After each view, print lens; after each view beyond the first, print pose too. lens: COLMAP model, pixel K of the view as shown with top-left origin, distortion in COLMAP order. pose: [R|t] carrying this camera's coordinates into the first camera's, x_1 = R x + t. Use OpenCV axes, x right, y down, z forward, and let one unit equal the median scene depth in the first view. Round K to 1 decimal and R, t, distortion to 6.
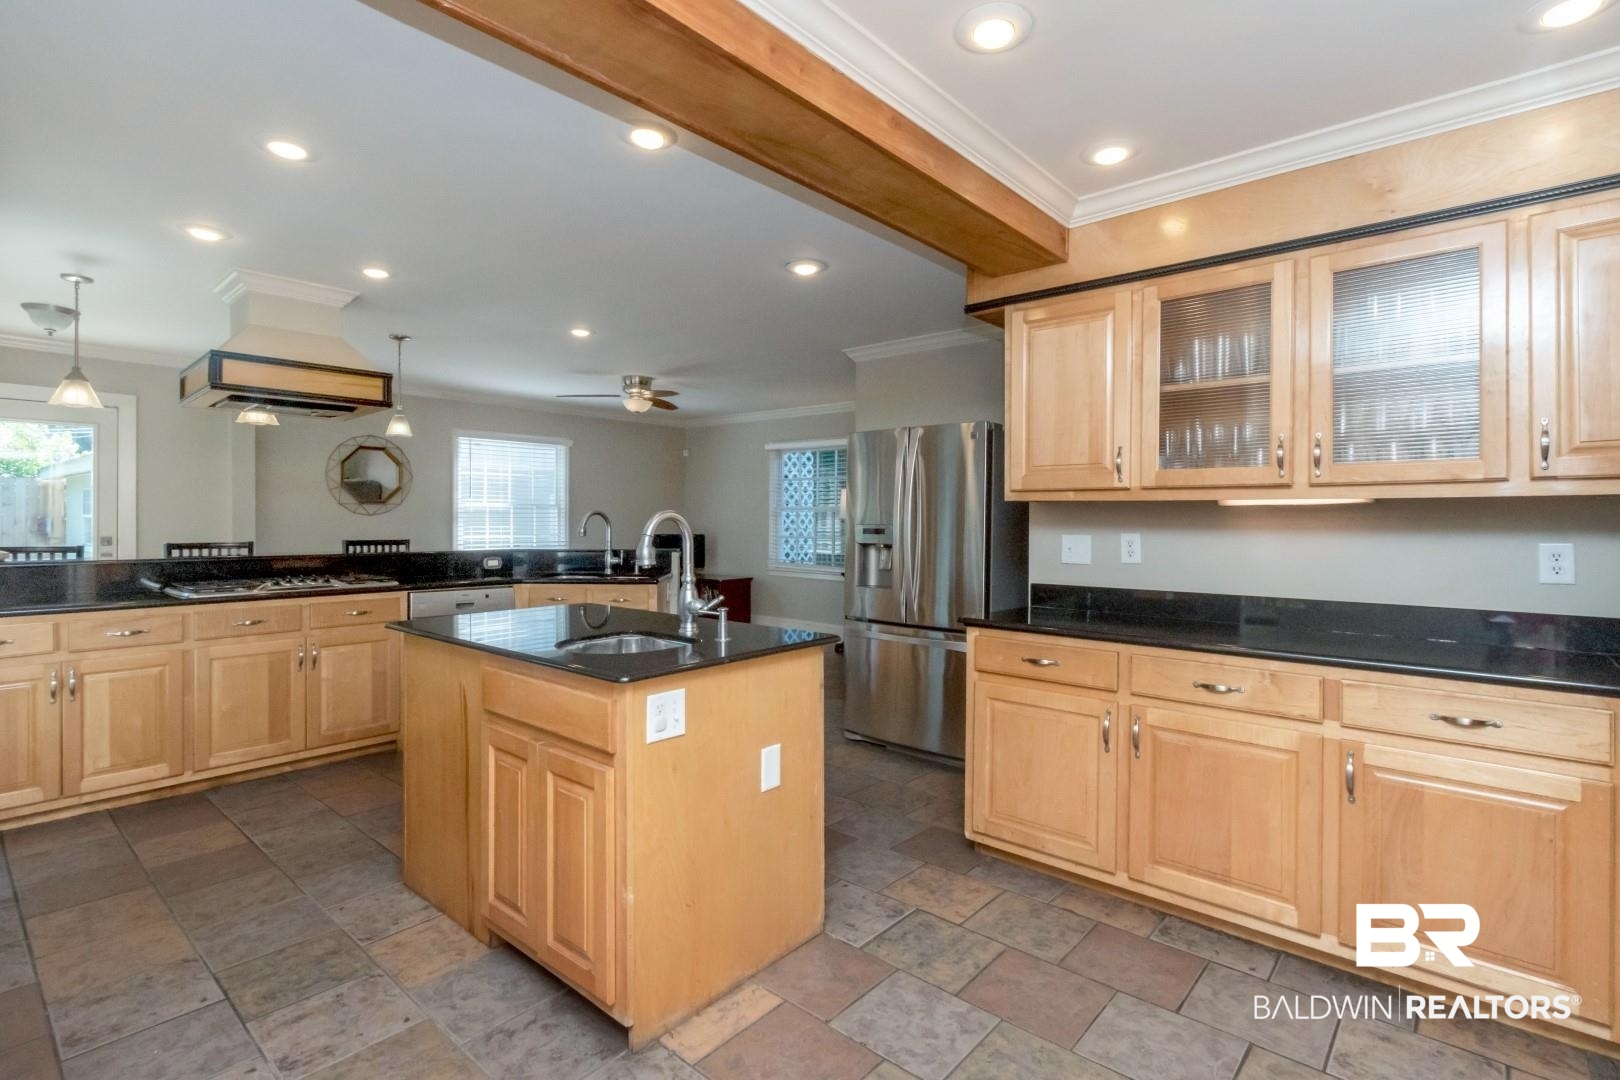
lens RADIAL K [[771.3, 0, 792.5], [0, 771.3, 518.8], [0, 0, 1]] dist [-0.000125, -0.000232]
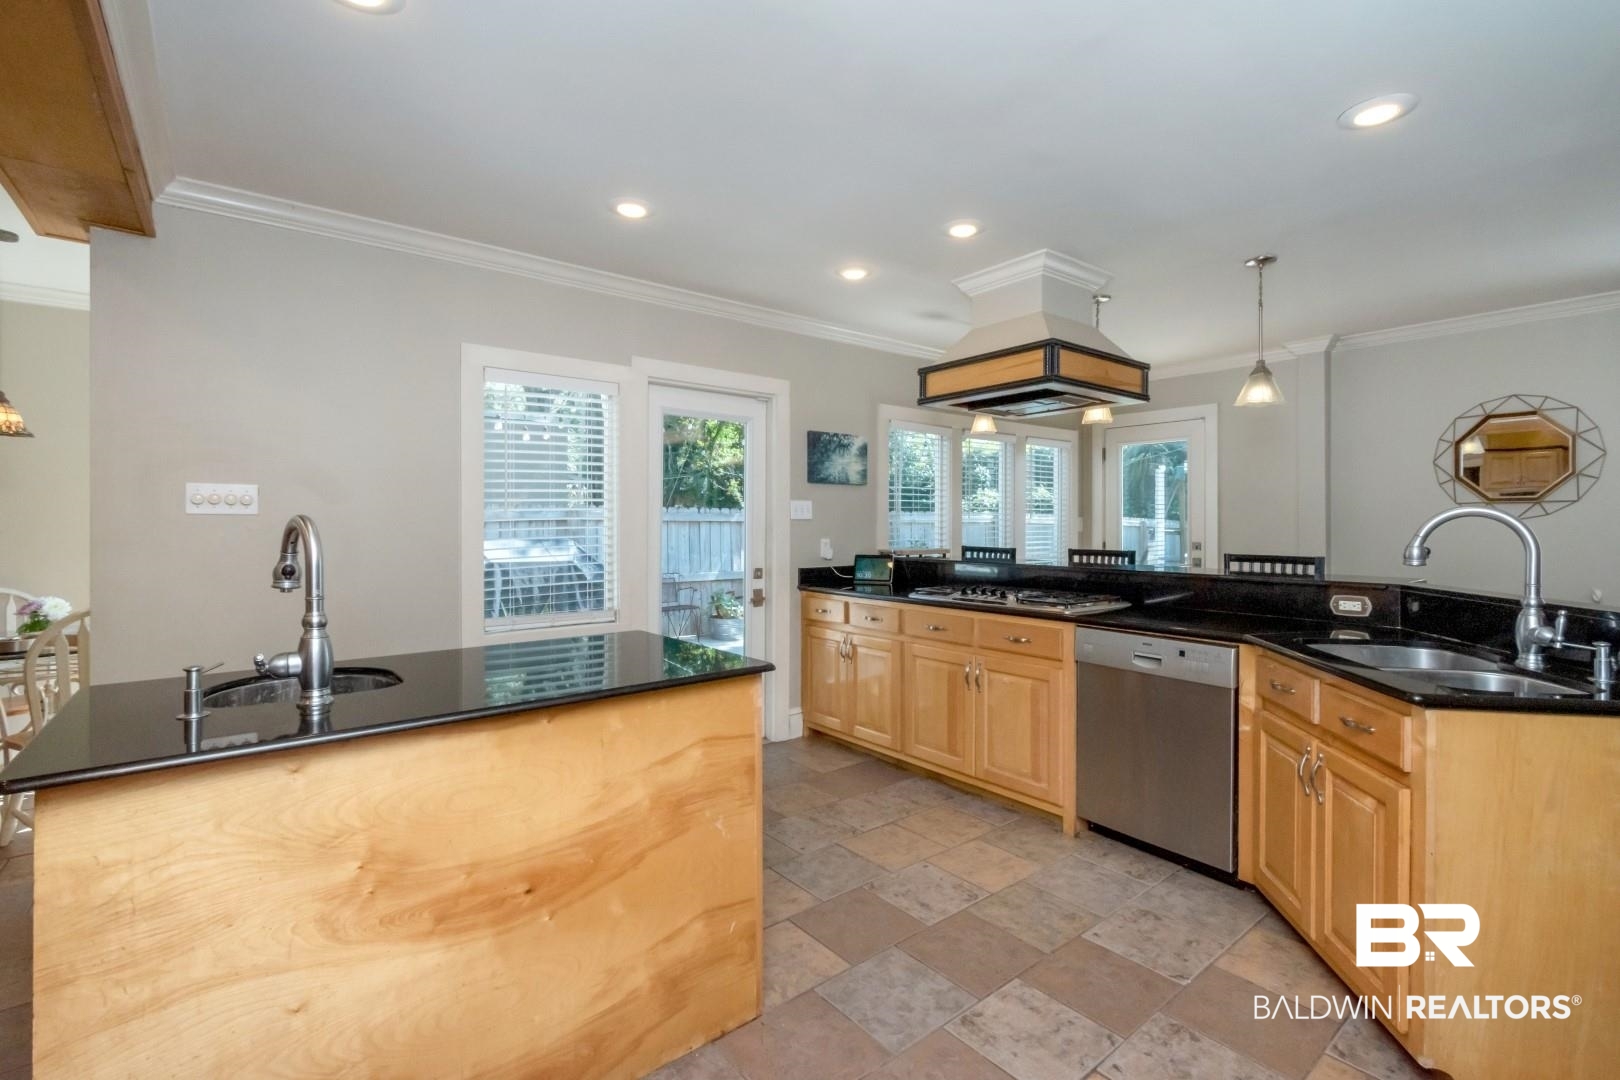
lens RADIAL K [[735.1, 0, 814.6], [0, 735.1, 521.7], [0, 0, 1]] dist [0.000999, -0.000338]
pose [[-0.164530, -0.006971, -0.986347, 0.224962], [-0.000456, 0.999975, -0.006992, 0.001734], [0.986372, -0.000700, -0.164529, 0.815269]]
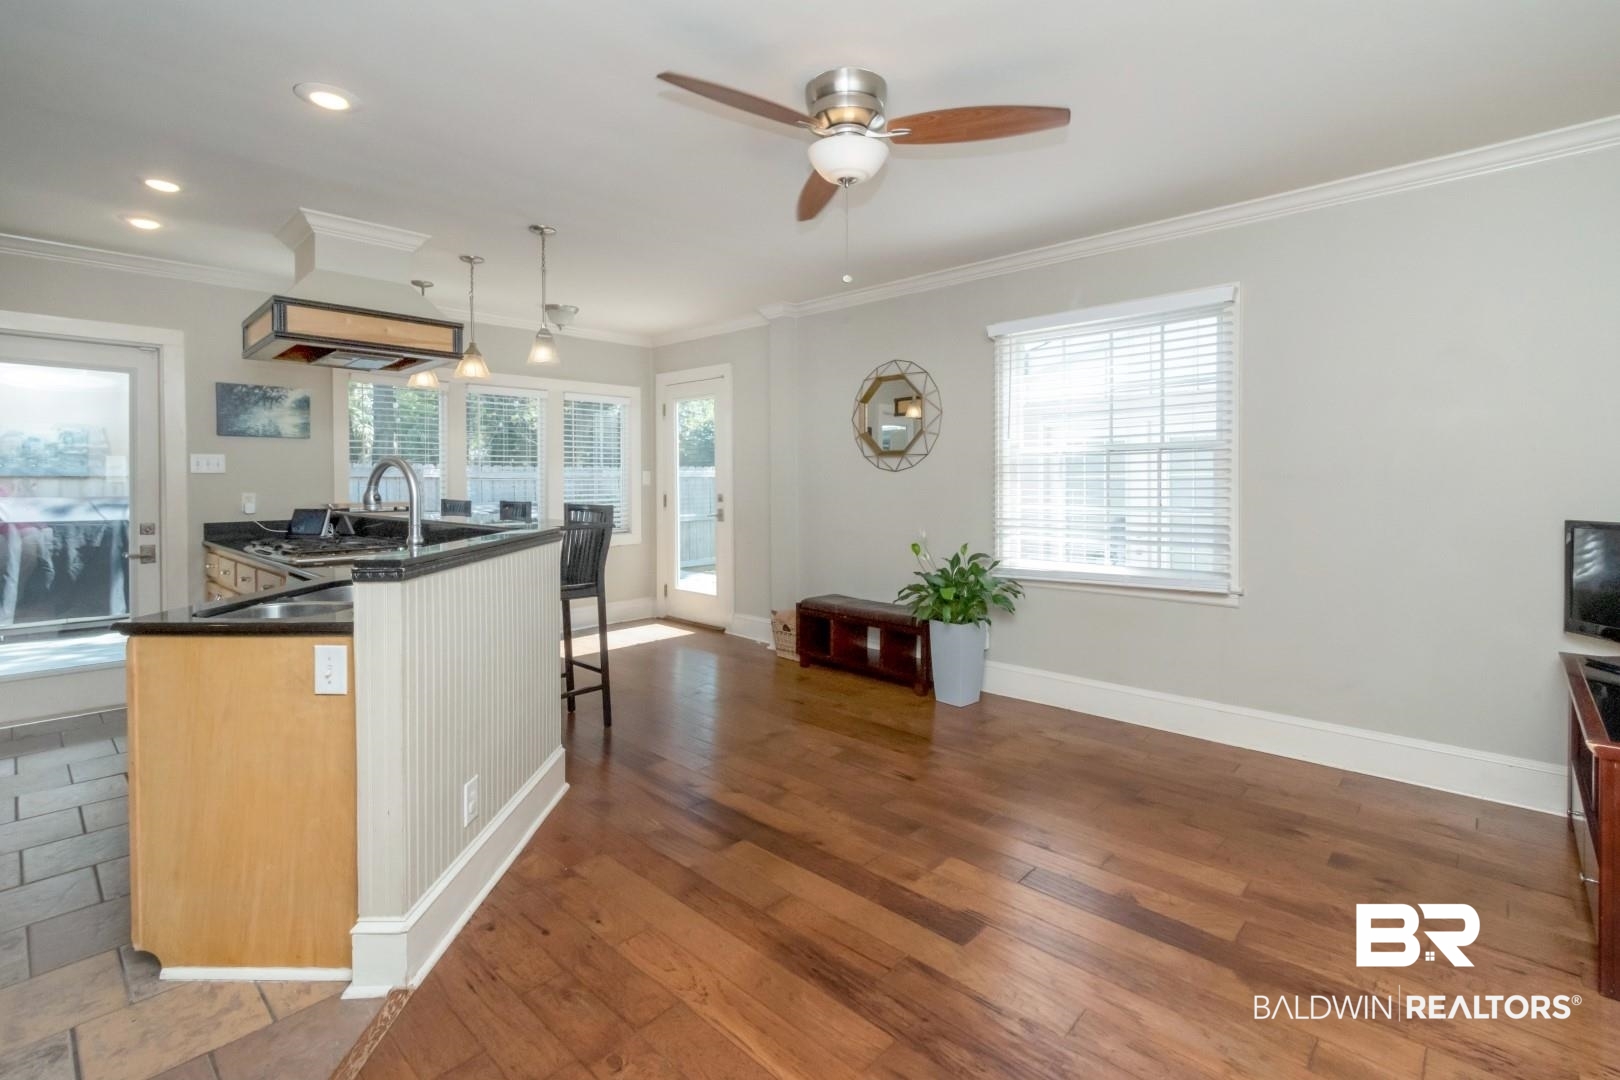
lens RADIAL K [[749.0, 0, 810.4], [0, 749.0, 496.2], [0, 0, 1]] dist [0.006699, -0.000138]
pose [[-0.010963, 0.018522, -0.999768, 0.231576], [0.004863, 0.999818, 0.018470, 0.007302], [0.999928, -0.004659, -0.011051, 1.428571]]
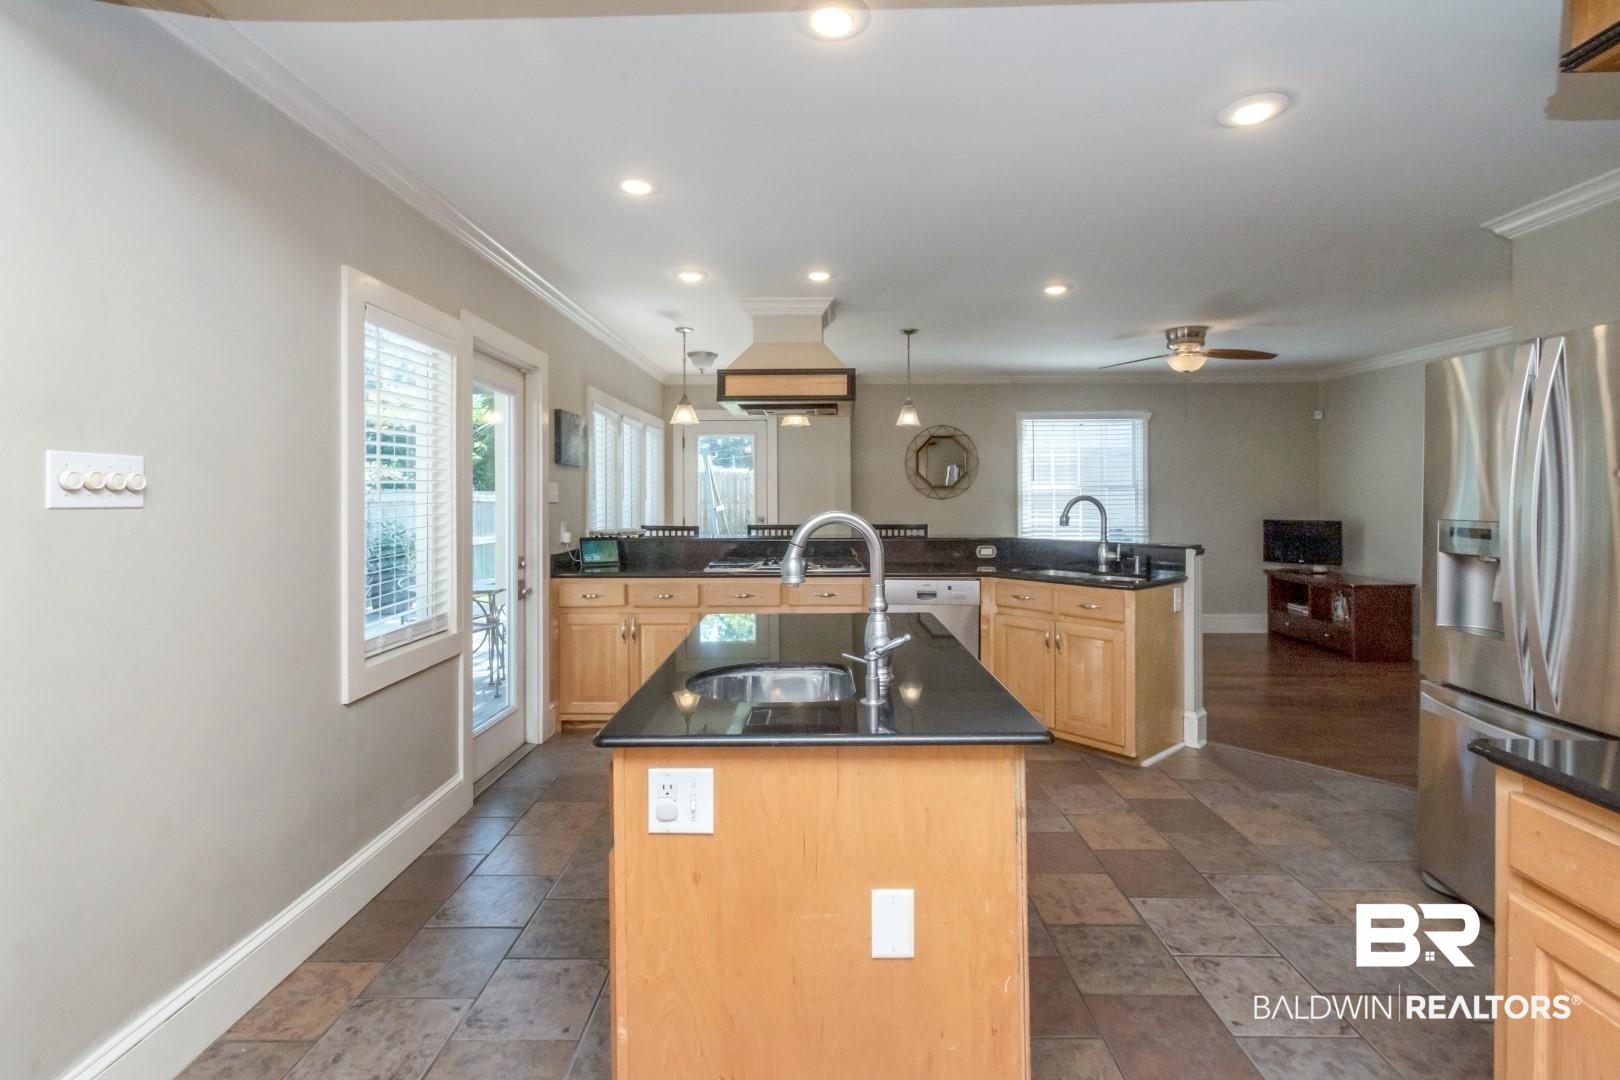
lens RADIAL K [[749.0, 0, 810.4], [0, 749.0, 496.2], [0, 0, 1]] dist [0.006699, -0.000138]
pose [[0.659087, -0.005568, -0.752046, 0.186213], [0.006477, 0.999978, -0.001727, -0.012356], [0.752039, -0.003733, 0.659108, 0.259858]]
